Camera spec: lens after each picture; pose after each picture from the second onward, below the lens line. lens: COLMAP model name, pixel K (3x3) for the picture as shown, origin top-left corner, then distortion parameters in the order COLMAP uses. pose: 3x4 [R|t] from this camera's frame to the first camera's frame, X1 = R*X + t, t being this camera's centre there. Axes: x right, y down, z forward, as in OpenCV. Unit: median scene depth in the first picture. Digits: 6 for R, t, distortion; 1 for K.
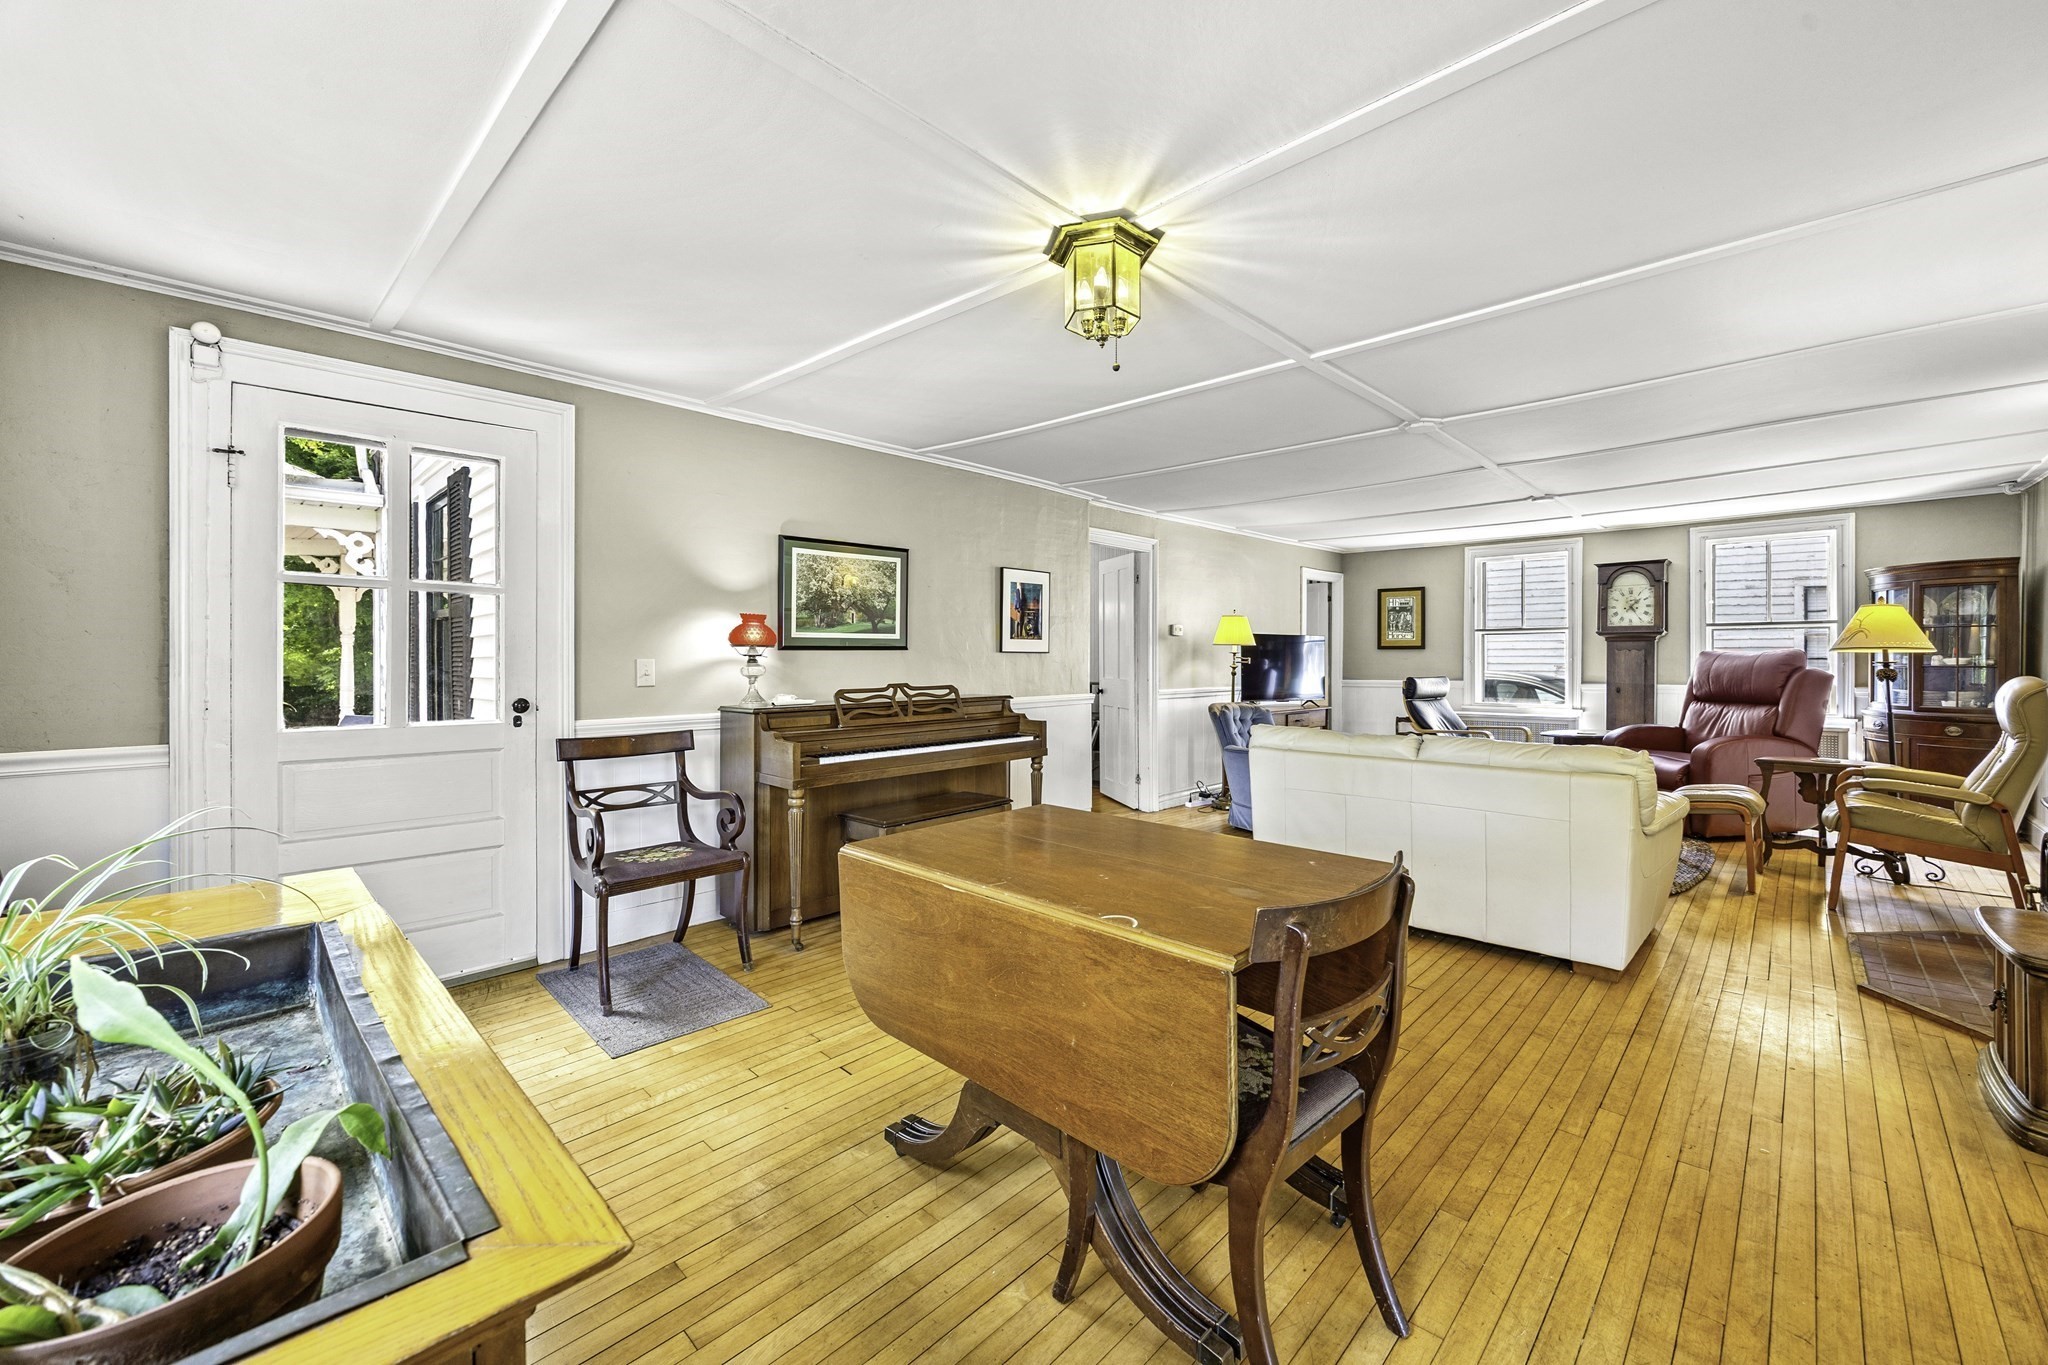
lens RADIAL K [[824.8, 0, 1069.2], [0, 824.8, 655.3], [0, 0, 1]] dist [-0.002581, -0.000104]
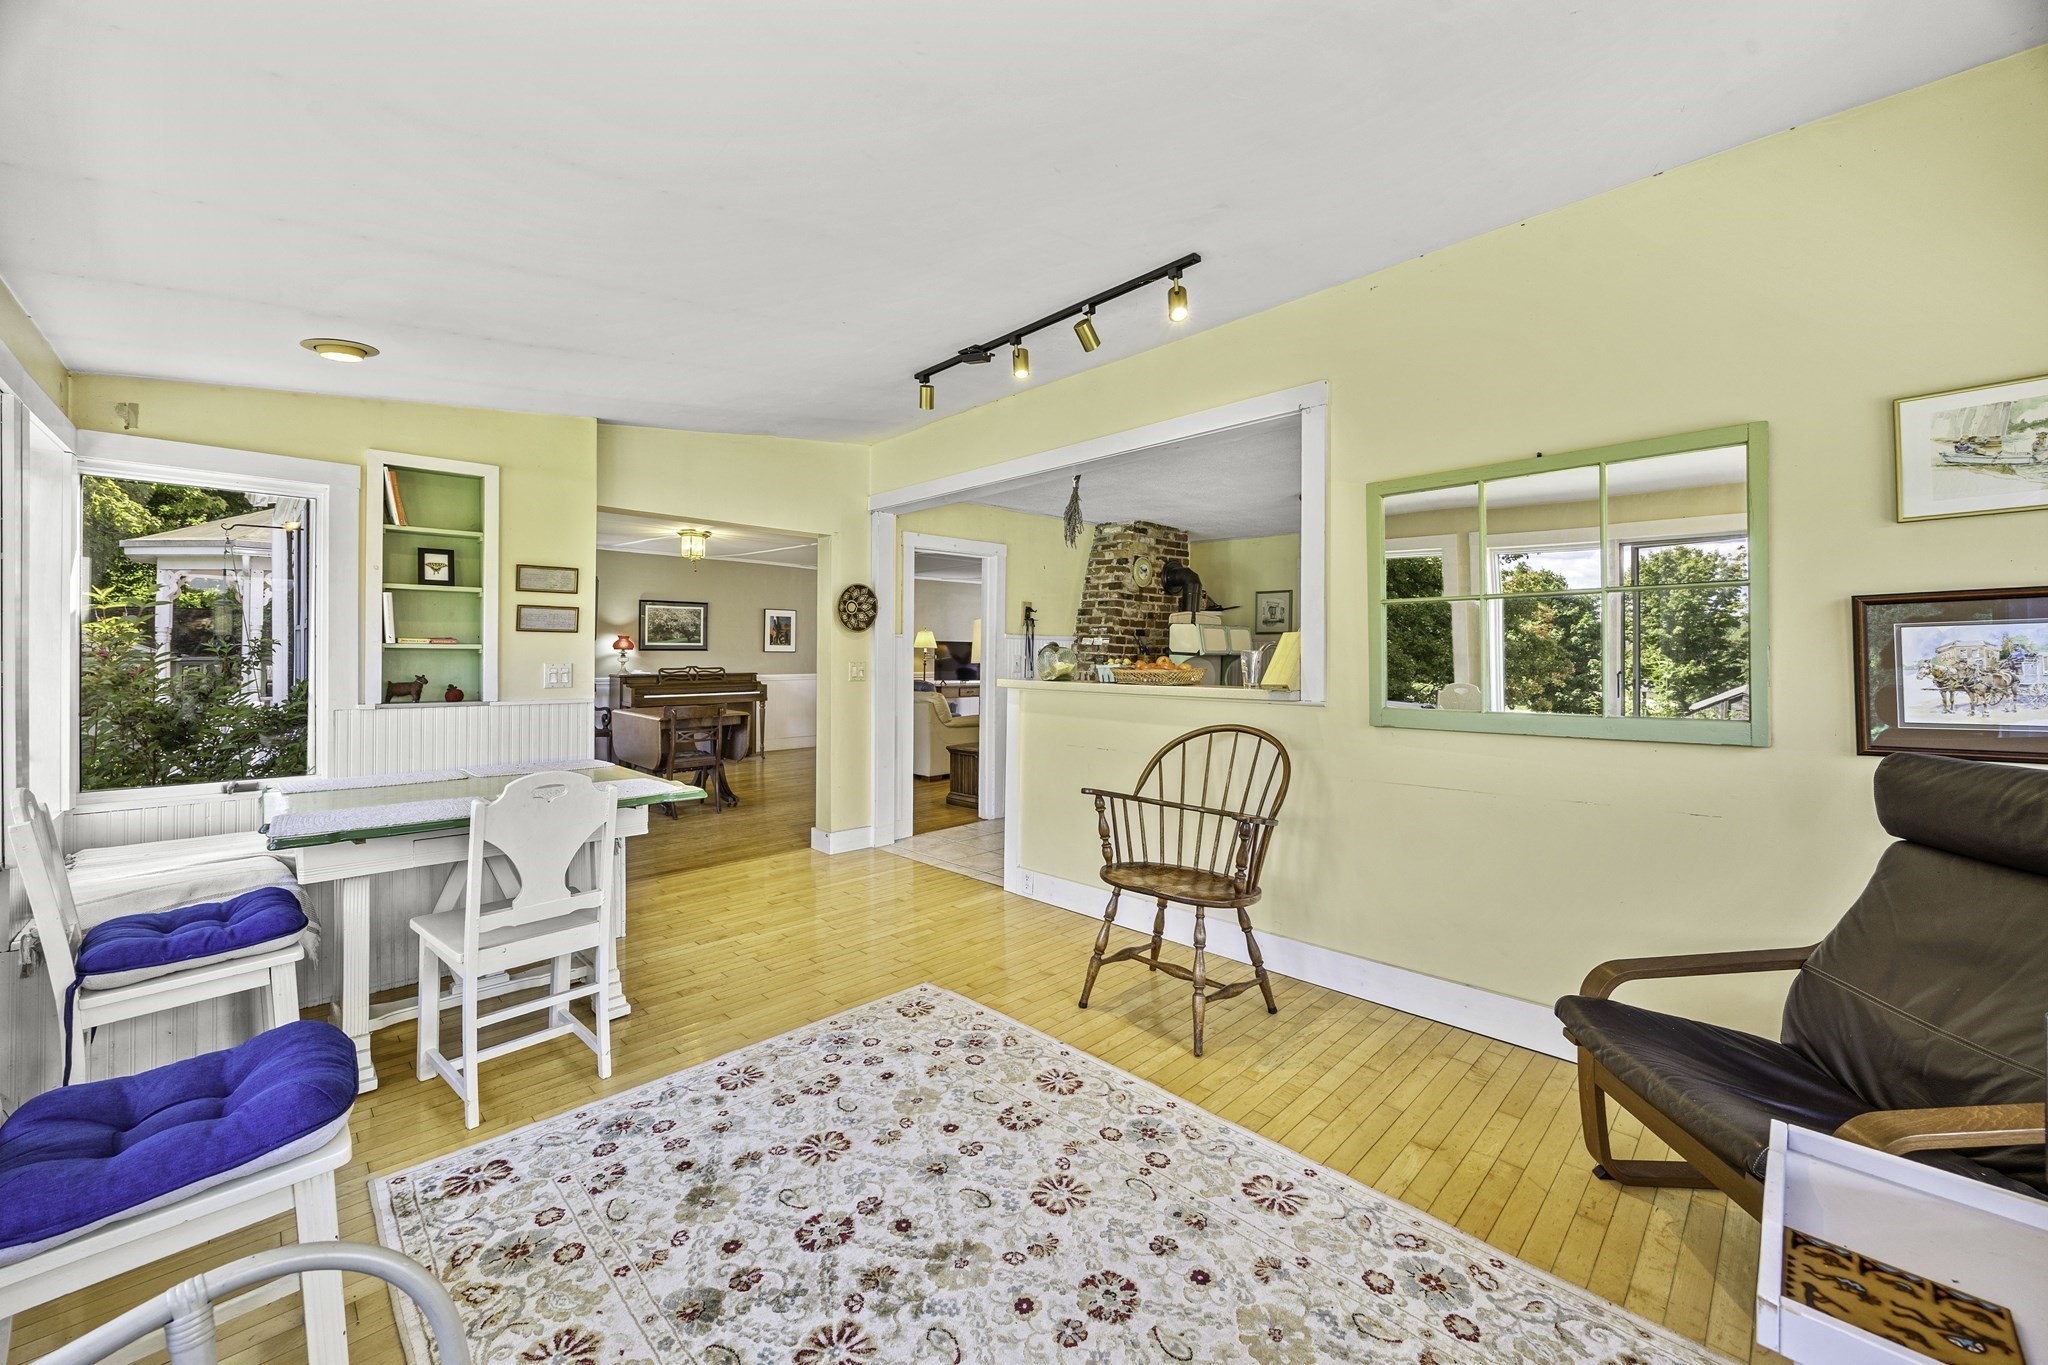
lens RADIAL K [[796.4, 0, 1023.9], [0, 796.4, 671.8], [0, 0, 1]] dist [-0.003023, -0.000351]
pose [[0.998701, 0.012006, -0.049525, 0.810407], [-0.010464, 0.999456, 0.031291, -0.027580], [0.049874, -0.030732, 0.998283, -1.129060]]
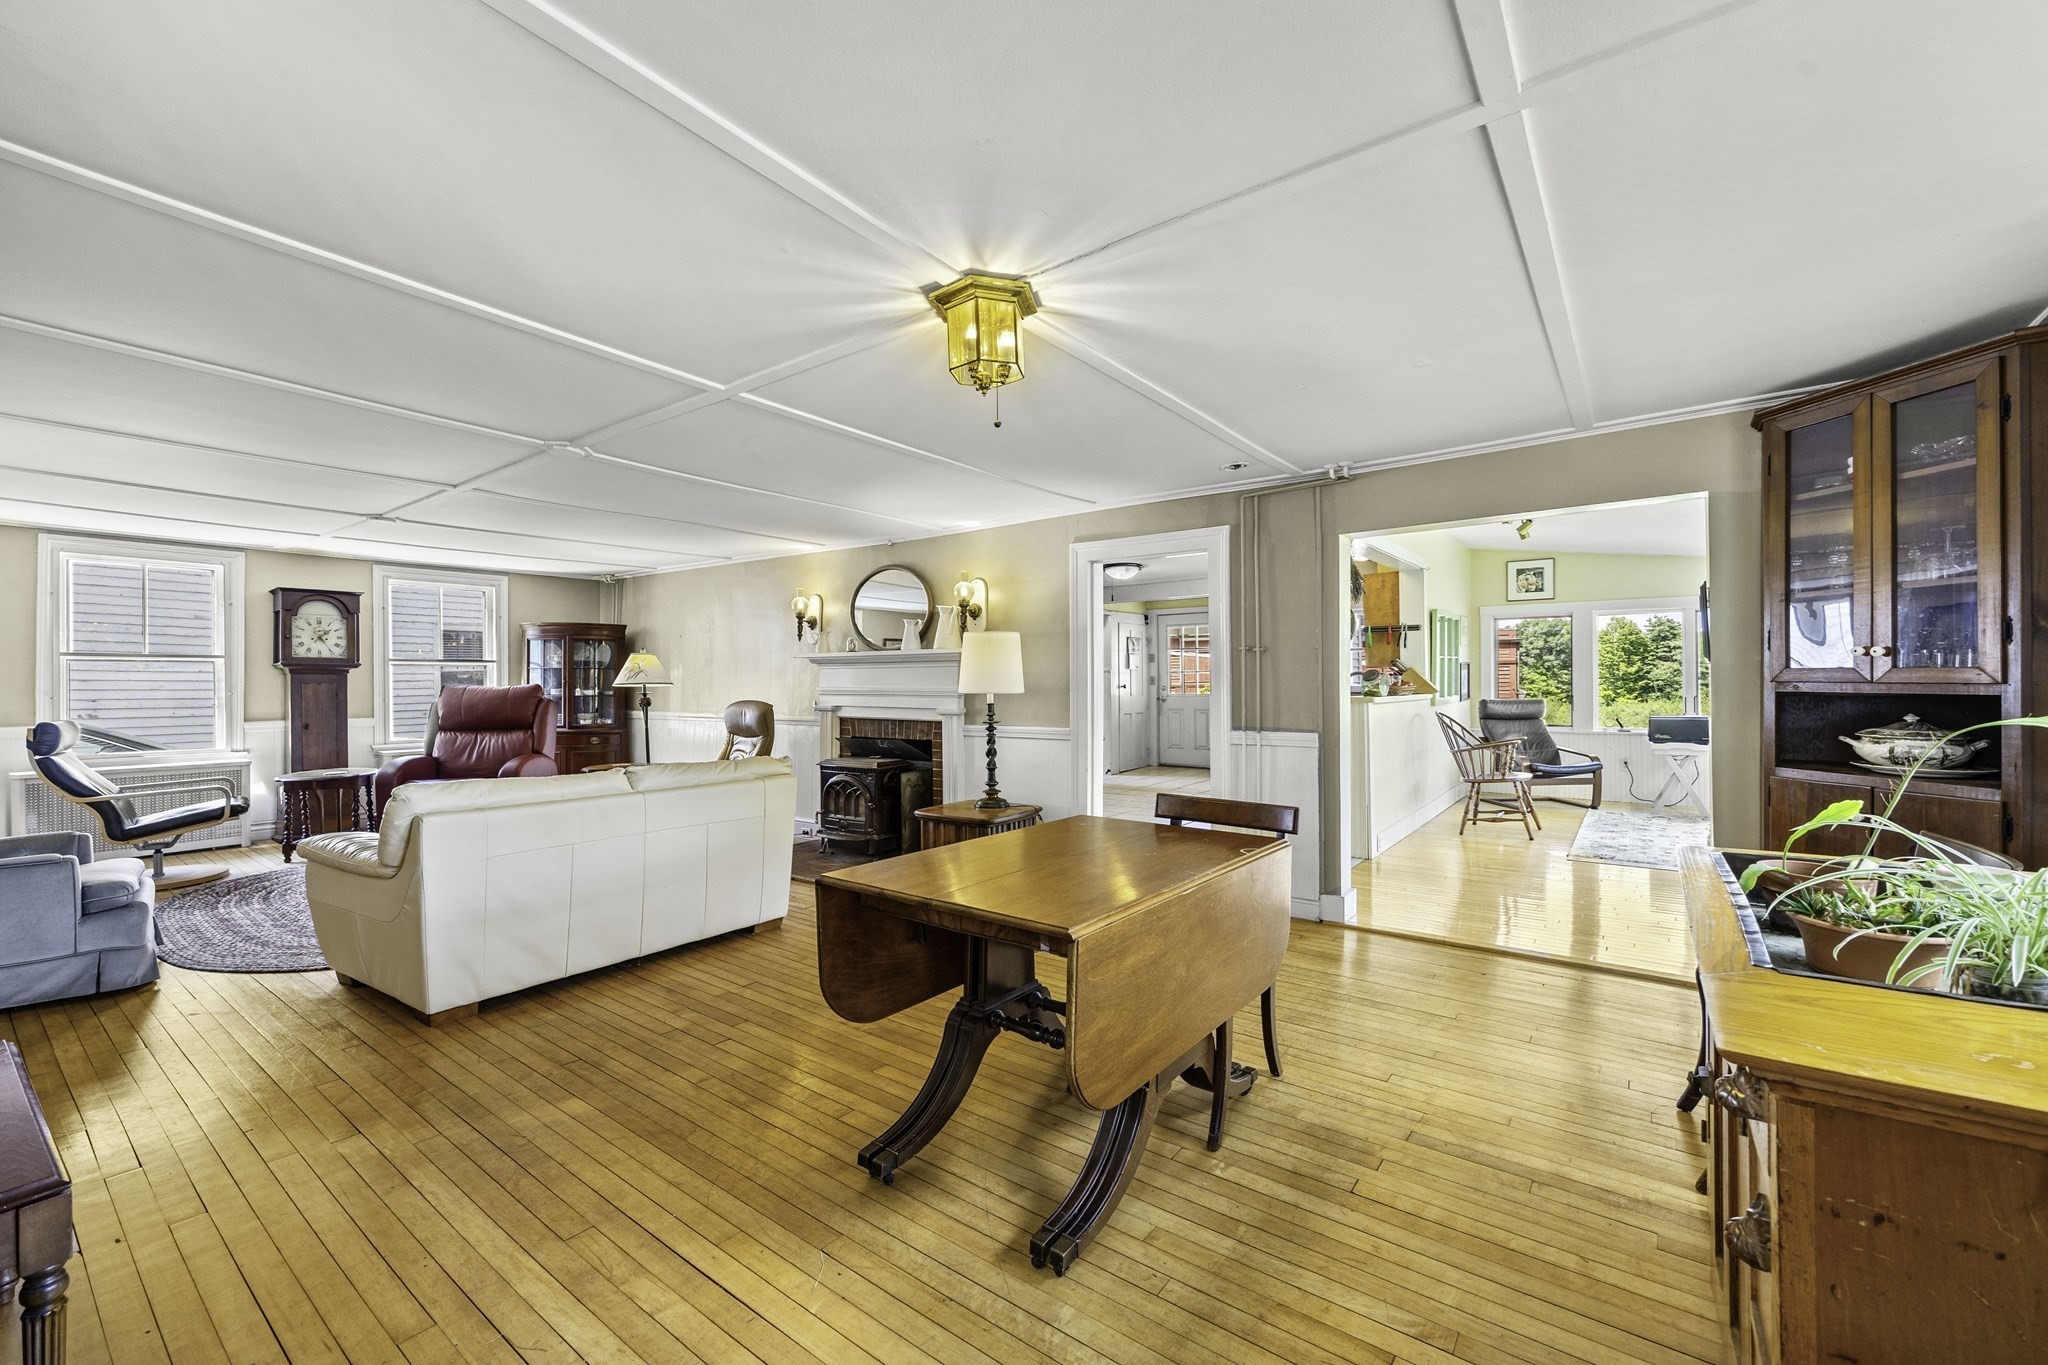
lens RADIAL K [[823.4, 0, 942.9], [0, 823.4, 684.7], [0, 0, 1]] dist [-0.000089, -0.000001]
pose [[-0.044796, 0.004539, 0.998986, -0.530245], [-0.000222, 0.999990, -0.004553, -0.000397], [-0.998996, -0.000426, -0.044795, 0.581327]]
